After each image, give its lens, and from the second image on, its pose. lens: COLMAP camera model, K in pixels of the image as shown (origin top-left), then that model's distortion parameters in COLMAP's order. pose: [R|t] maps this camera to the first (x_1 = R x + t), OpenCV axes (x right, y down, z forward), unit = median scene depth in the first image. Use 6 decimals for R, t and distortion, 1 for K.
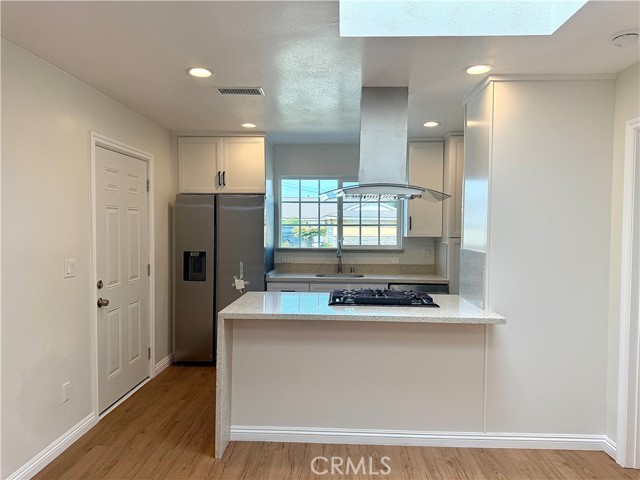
lens RADIAL K [[443.1, 0, 322.3], [0, 443.1, 241.6], [0, 0, 1]] dist [0.027955, -0.035967]
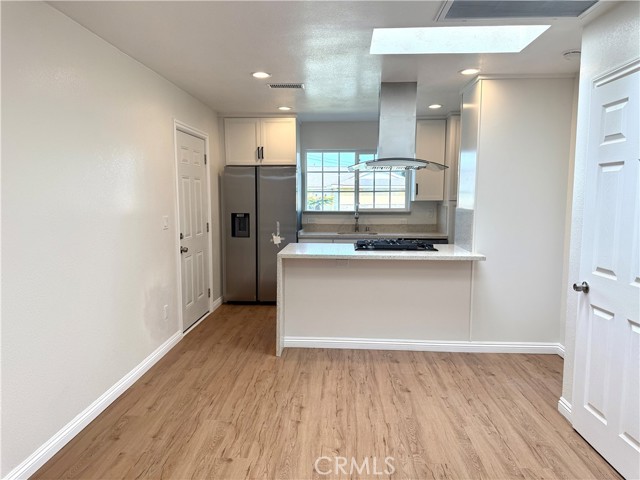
lens RADIAL K [[443.1, 0, 319.6], [0, 443.1, 242.8], [0, 0, 1]] dist [0.027955, -0.035967]
pose [[0.999866, -0.003064, -0.016108, -0.059143], [0.004197, 0.997485, 0.070747, 0.022163], [0.015851, -0.070805, 0.997364, -0.276825]]
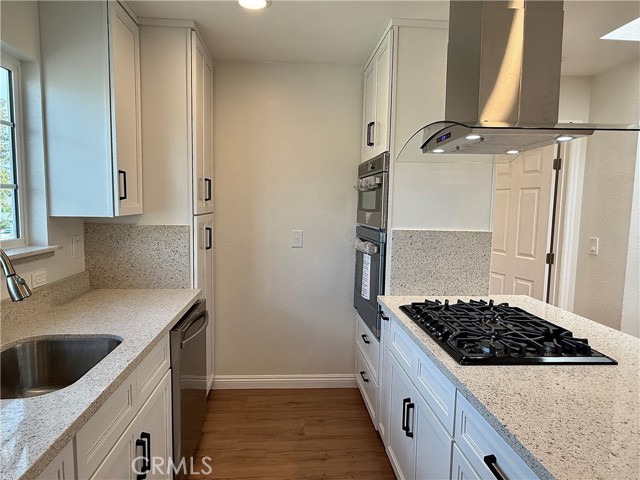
lens RADIAL K [[413.8, 0, 321.0], [0, 413.8, 239.8], [0, 0, 1]] dist [-0.019664, -0.001721]
pose [[-0.114222, -0.096298, 0.988777, -0.313033], [0.012790, 0.995066, 0.098388, -0.034036], [-0.993373, 0.023885, -0.112427, 1.125628]]
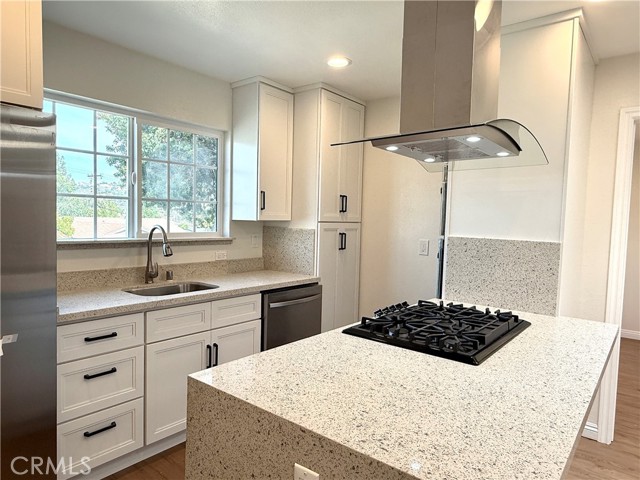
lens RADIAL K [[413.8, 0, 317.5], [0, 413.8, 238.1], [0, 0, 1]] dist [-0.019664, -0.001721]
pose [[0.604713, -0.026395, 0.796006, -0.352464], [0.001663, 0.999490, 0.031879, -0.004448], [-0.796441, -0.017954, 0.604449, 0.714002]]
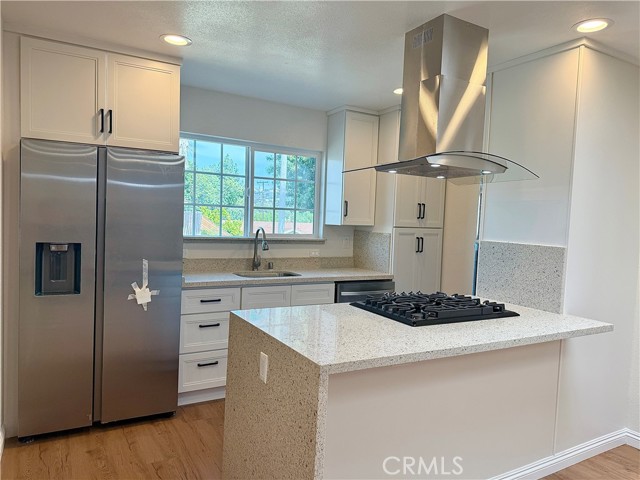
lens RADIAL K [[443.1, 0, 323.7], [0, 443.1, 241.0], [0, 0, 1]] dist [0.027955, -0.035967]
pose [[0.845021, 0.001366, 0.534731, -0.376731], [-0.017250, 0.999546, 0.024707, -0.000208], [-0.534454, -0.030102, 0.844661, 0.415059]]
